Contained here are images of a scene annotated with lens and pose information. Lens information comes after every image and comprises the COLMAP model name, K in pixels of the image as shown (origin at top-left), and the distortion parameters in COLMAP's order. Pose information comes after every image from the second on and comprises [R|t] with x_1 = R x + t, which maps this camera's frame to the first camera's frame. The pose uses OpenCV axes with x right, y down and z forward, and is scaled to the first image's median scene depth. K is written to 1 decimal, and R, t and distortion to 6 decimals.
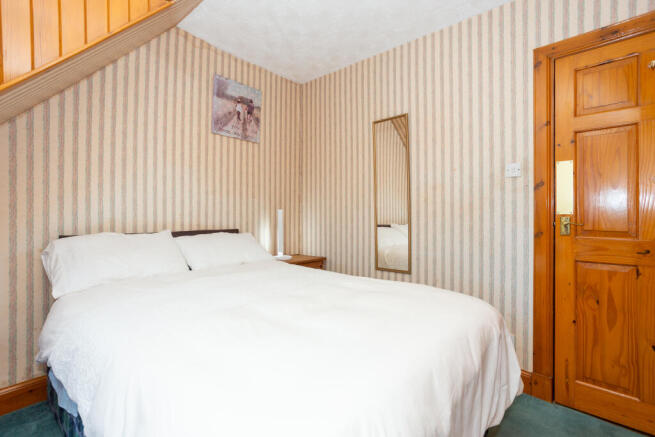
lens RADIAL K [[328.0, 0, 326.2], [0, 328.0, 212.8], [0, 0, 1]] dist [-0.043865, 0.037689]
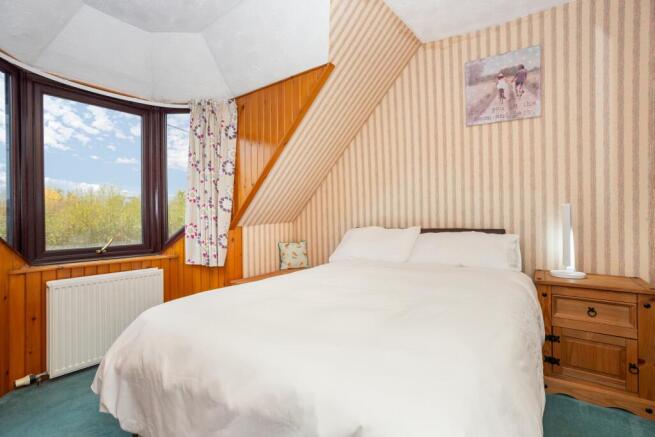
lens RADIAL K [[314.1, 0, 327.9], [0, 314.1, 220.5], [0, 0, 1]] dist [-0.002159, 0.000121]
pose [[0.111434, 0.011607, -0.993704, 0.513590], [0.015296, 0.999793, 0.013394, 0.010474], [0.993654, -0.016693, 0.111233, 0.487033]]
